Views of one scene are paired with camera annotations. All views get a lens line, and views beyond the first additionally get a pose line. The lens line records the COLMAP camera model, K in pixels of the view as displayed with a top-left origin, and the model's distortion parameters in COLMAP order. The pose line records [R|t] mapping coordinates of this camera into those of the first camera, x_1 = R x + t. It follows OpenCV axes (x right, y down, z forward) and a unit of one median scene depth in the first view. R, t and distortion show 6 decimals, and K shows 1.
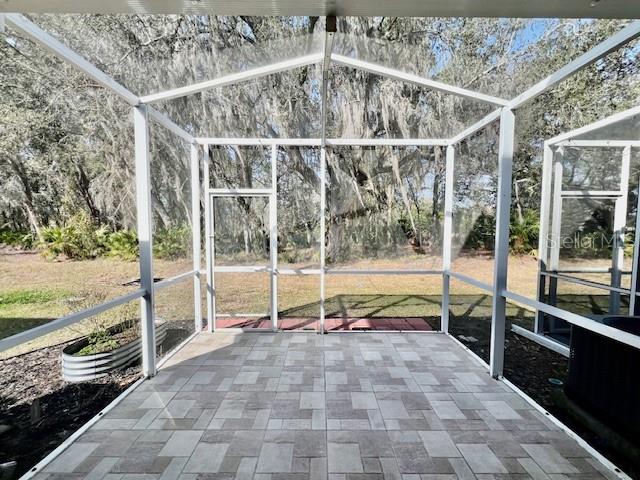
lens RADIAL K [[257.1, 0, 321.4], [0, 257.1, 238.6], [0, 0, 1]] dist [-0.002336, 0.000570]
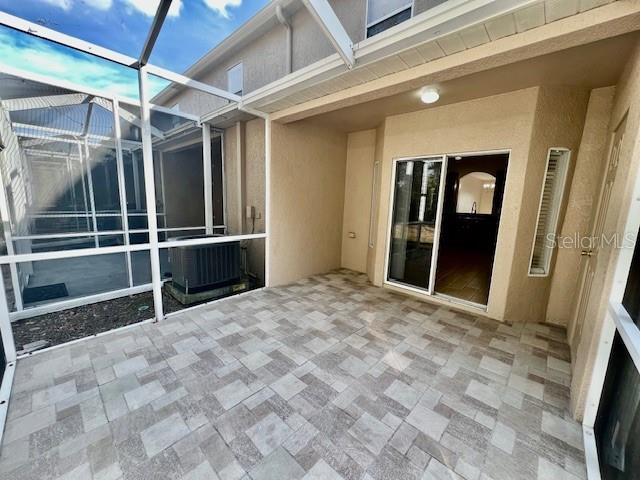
lens RADIAL K [[257.1, 0, 323.1], [0, 257.1, 240.1], [0, 0, 1]] dist [-0.002336, 0.000570]
pose [[-0.733854, -0.138818, 0.664972, -0.393614], [-0.007259, 0.980444, 0.196664, -0.023612], [-0.679268, 0.139496, -0.720511, 0.914199]]
